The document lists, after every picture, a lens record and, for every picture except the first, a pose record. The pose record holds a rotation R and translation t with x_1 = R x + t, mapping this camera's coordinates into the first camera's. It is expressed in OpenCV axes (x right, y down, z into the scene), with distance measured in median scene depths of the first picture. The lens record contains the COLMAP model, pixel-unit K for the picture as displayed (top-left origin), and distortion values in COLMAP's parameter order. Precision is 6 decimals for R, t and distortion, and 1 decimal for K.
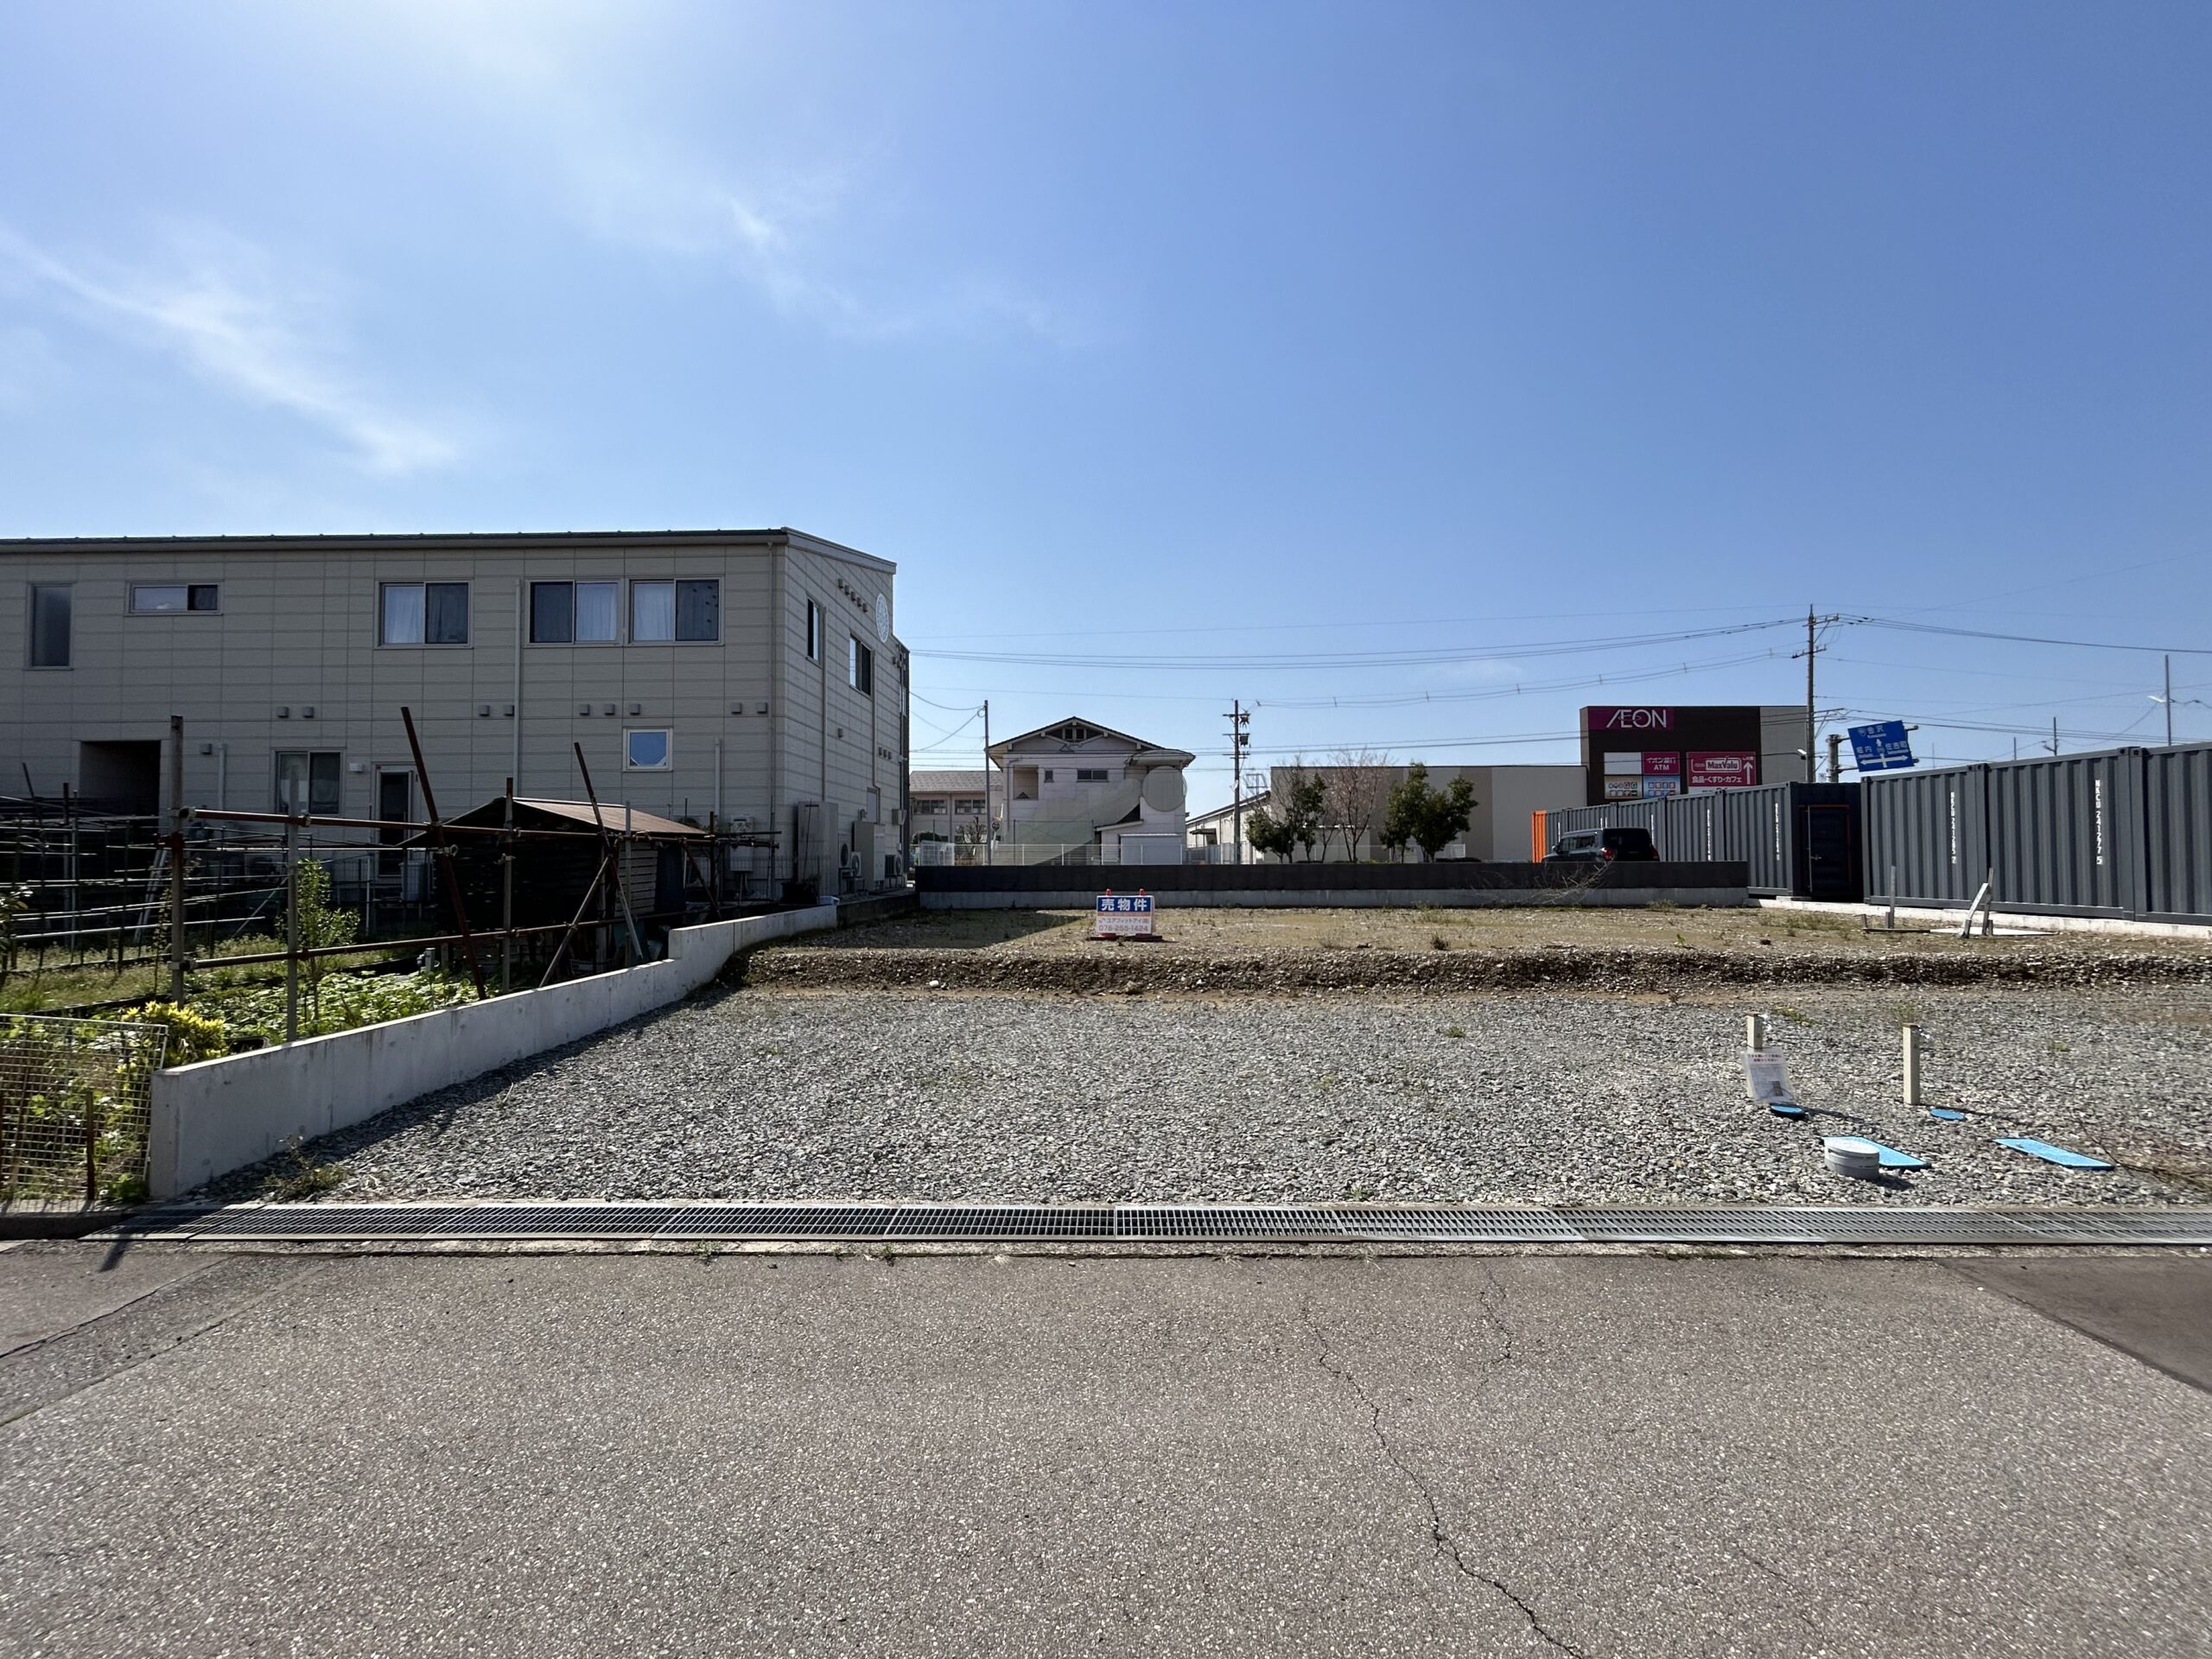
lens RADIAL K [[900.1, 0, 1106.0], [0, 900.1, 834.6], [0, 0, 1]] dist [0.000261, -0.000106]
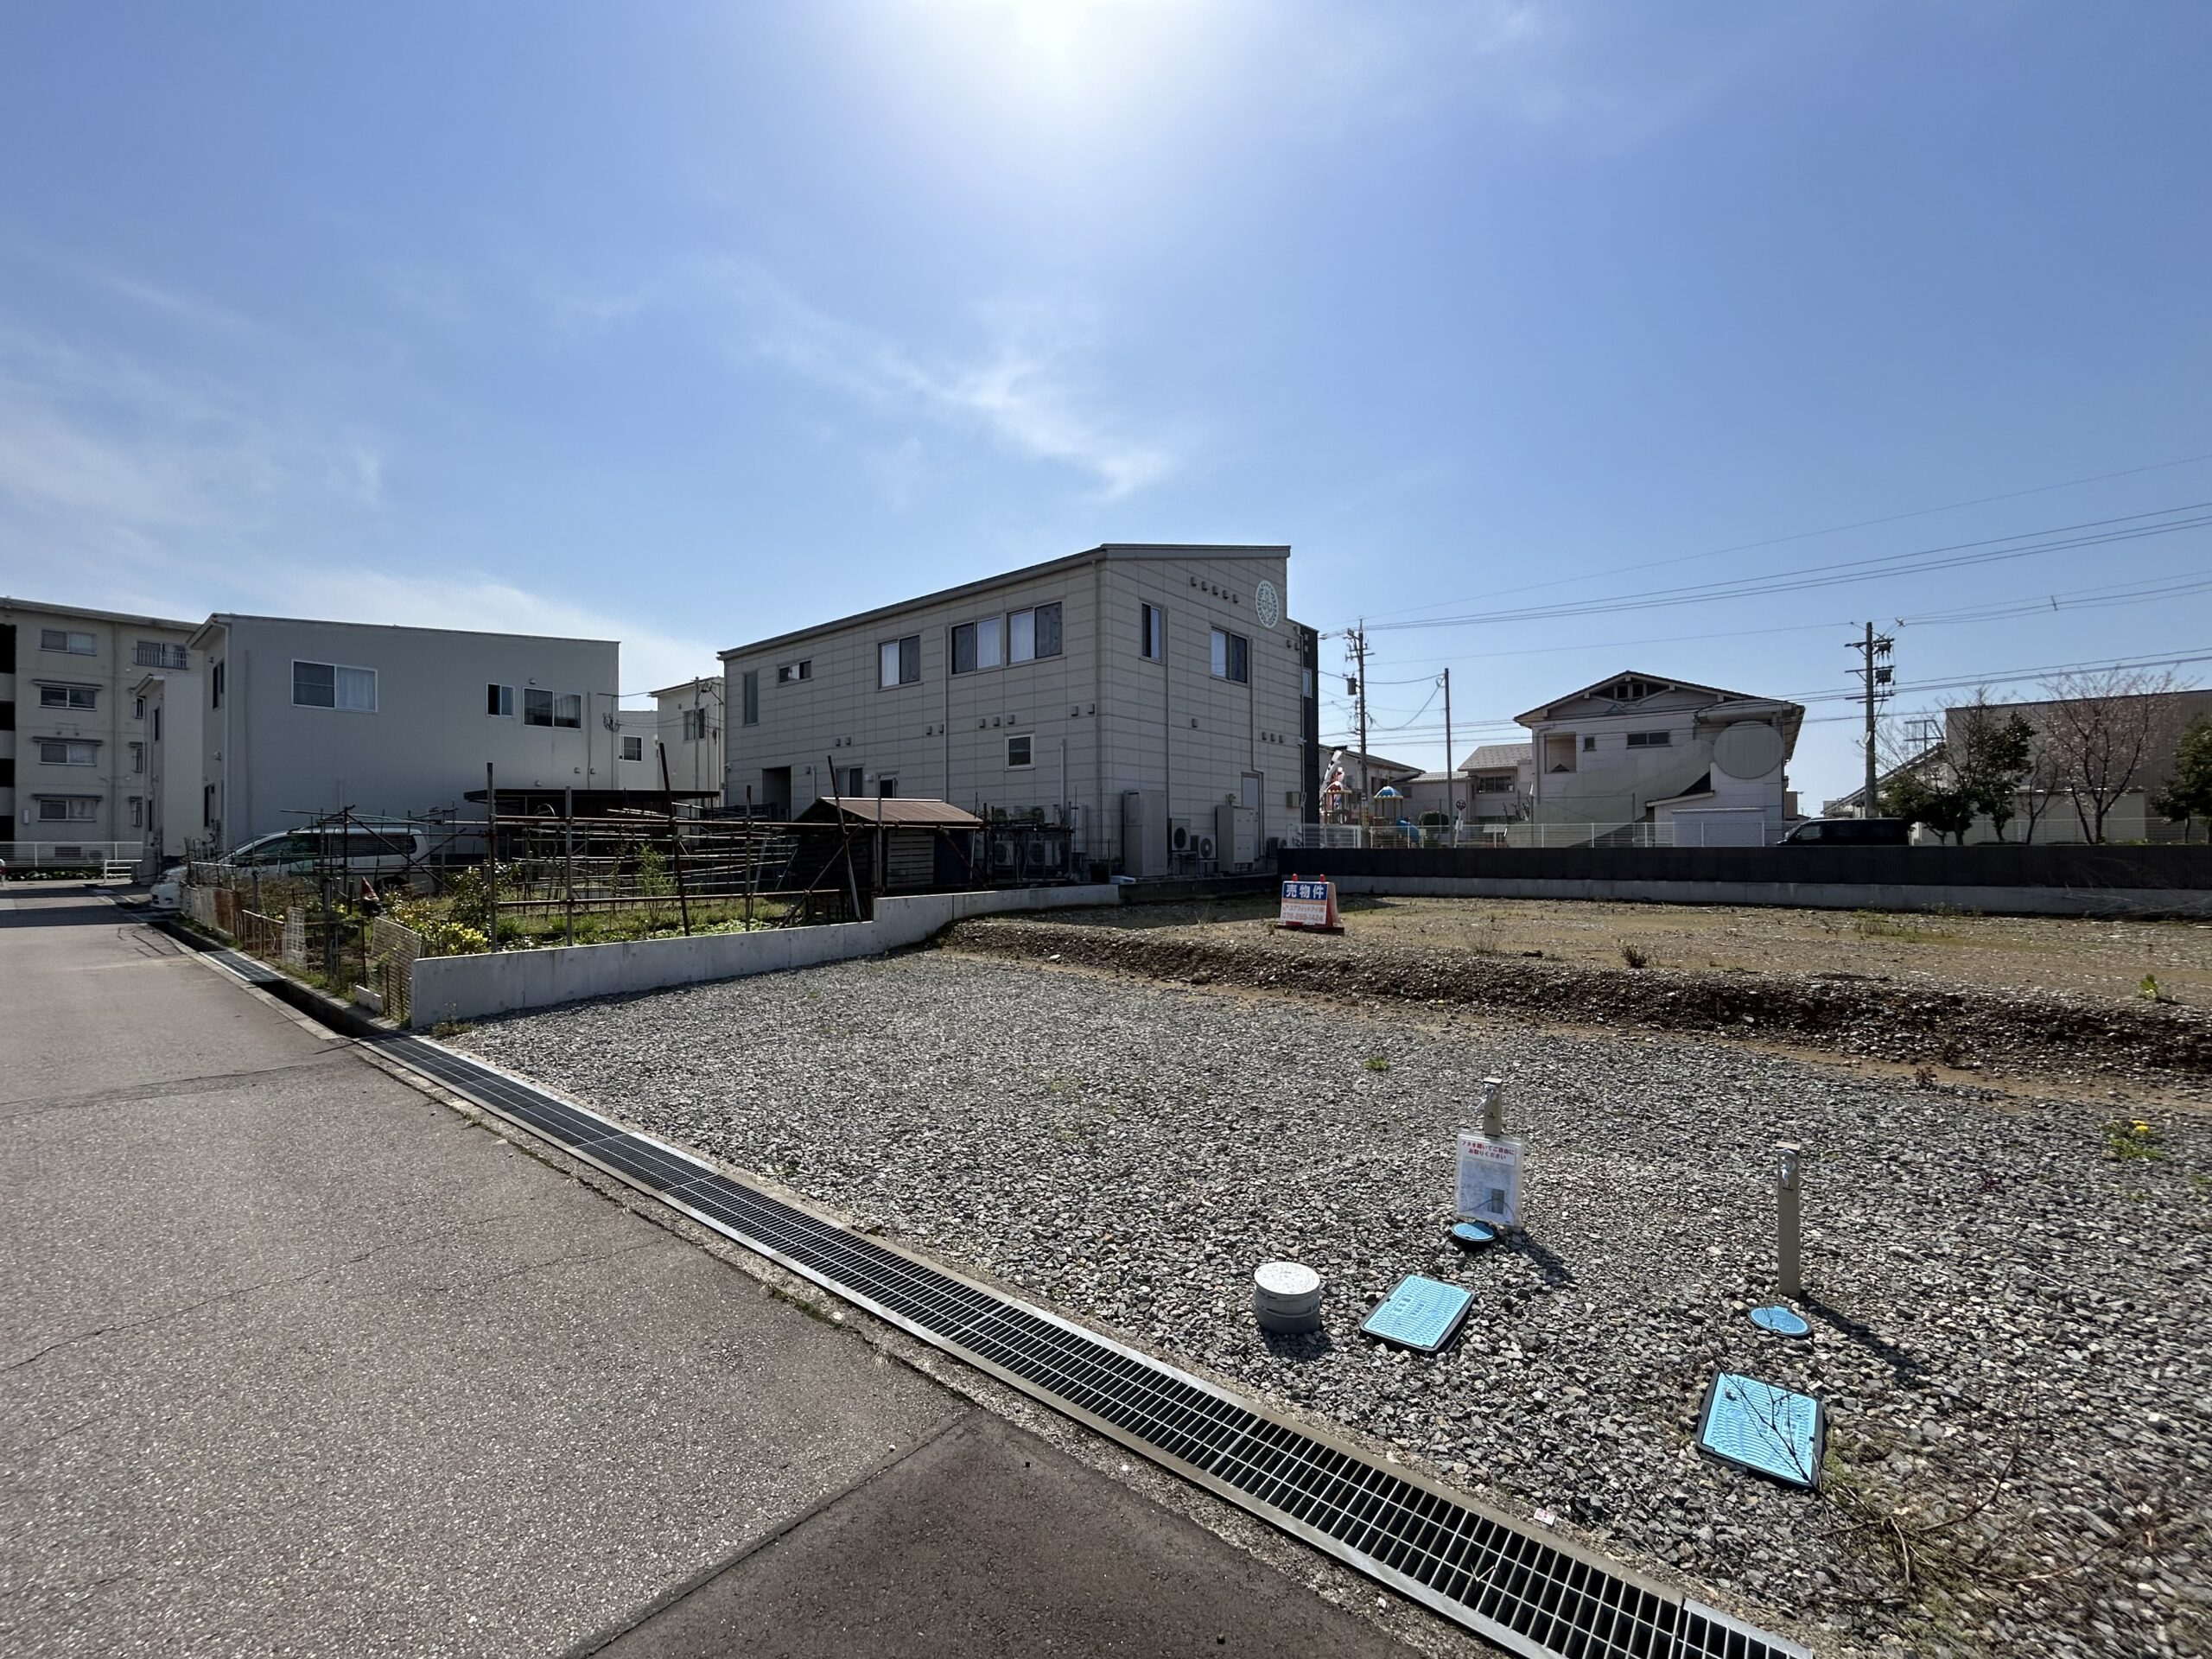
lens RADIAL K [[900.1, 0, 1106.0], [0, 900.1, 834.6], [0, 0, 1]] dist [0.000261, -0.000106]
pose [[0.787217, -0.007085, -0.616635, 0.278676], [0.019616, 0.999716, 0.013557, 0.002247], [0.616364, -0.022768, 0.787132, 0.099740]]
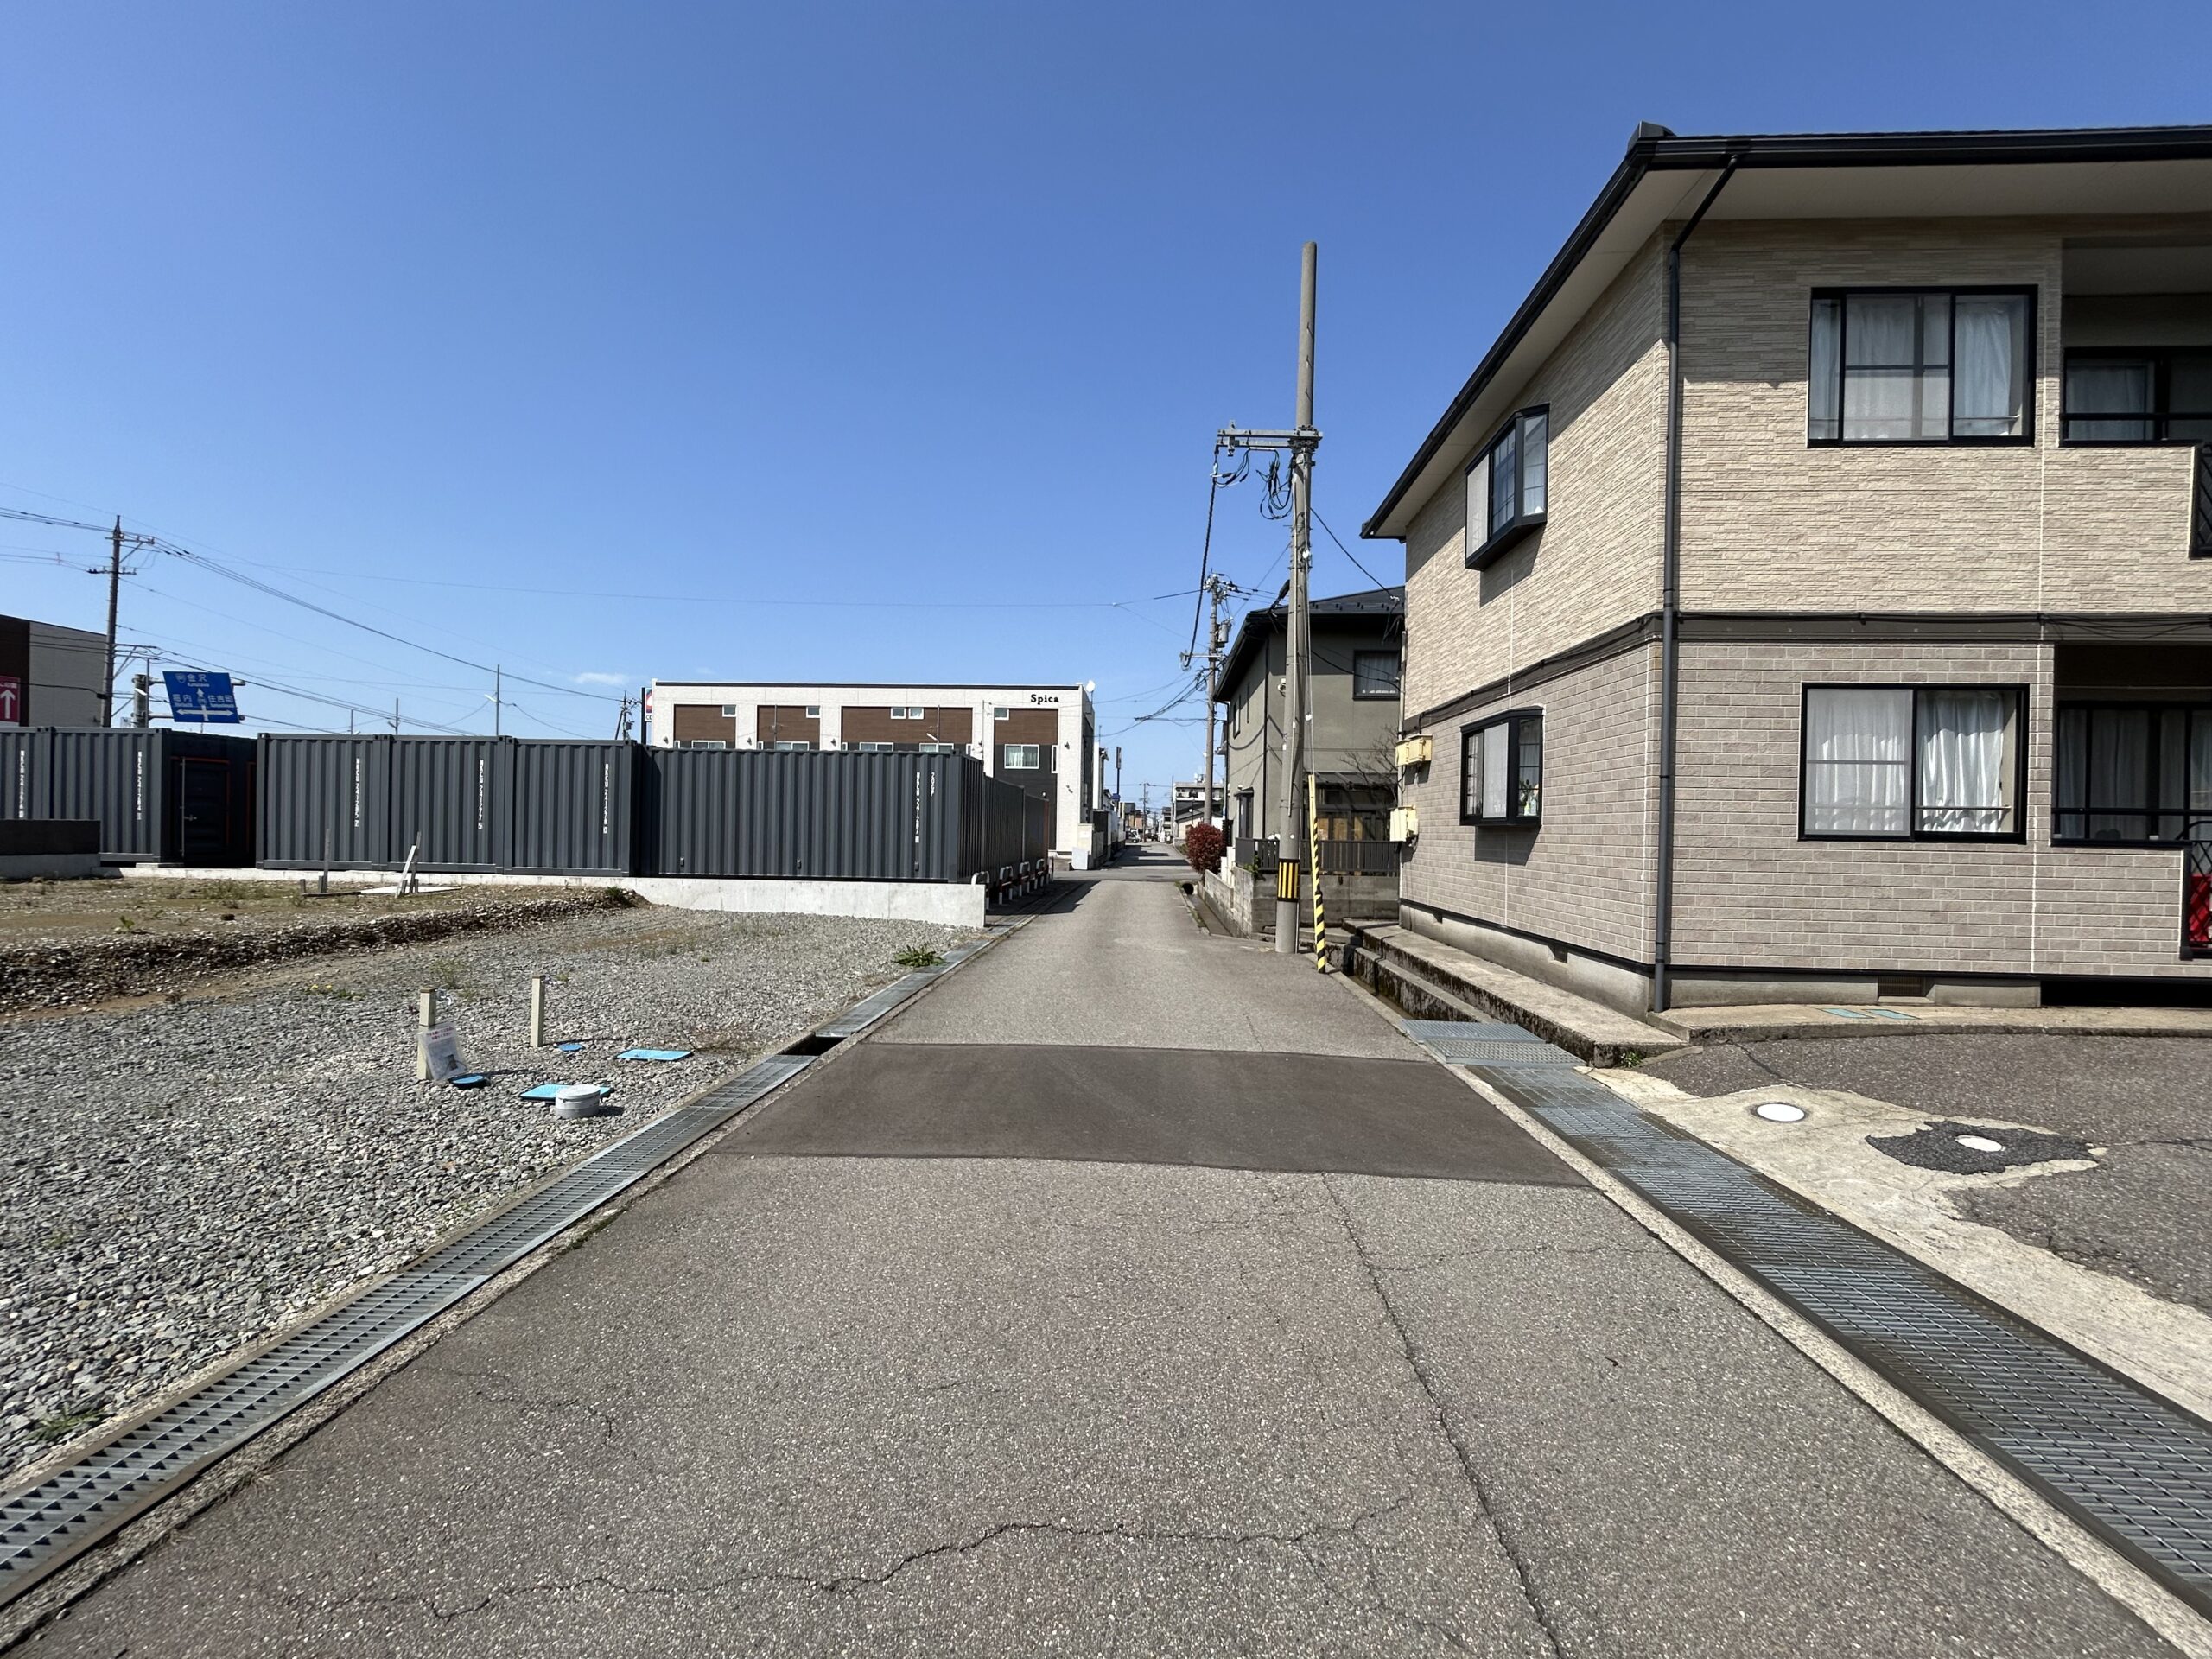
lens RADIAL K [[900.1, 0, 1106.0], [0, 900.1, 834.6], [0, 0, 1]] dist [0.000261, -0.000106]
pose [[0.036158, 0.002190, 0.999344, -0.059379], [-0.045658, 0.998957, -0.000537, 0.001674], [-0.998303, -0.045609, 0.036220, 0.082416]]
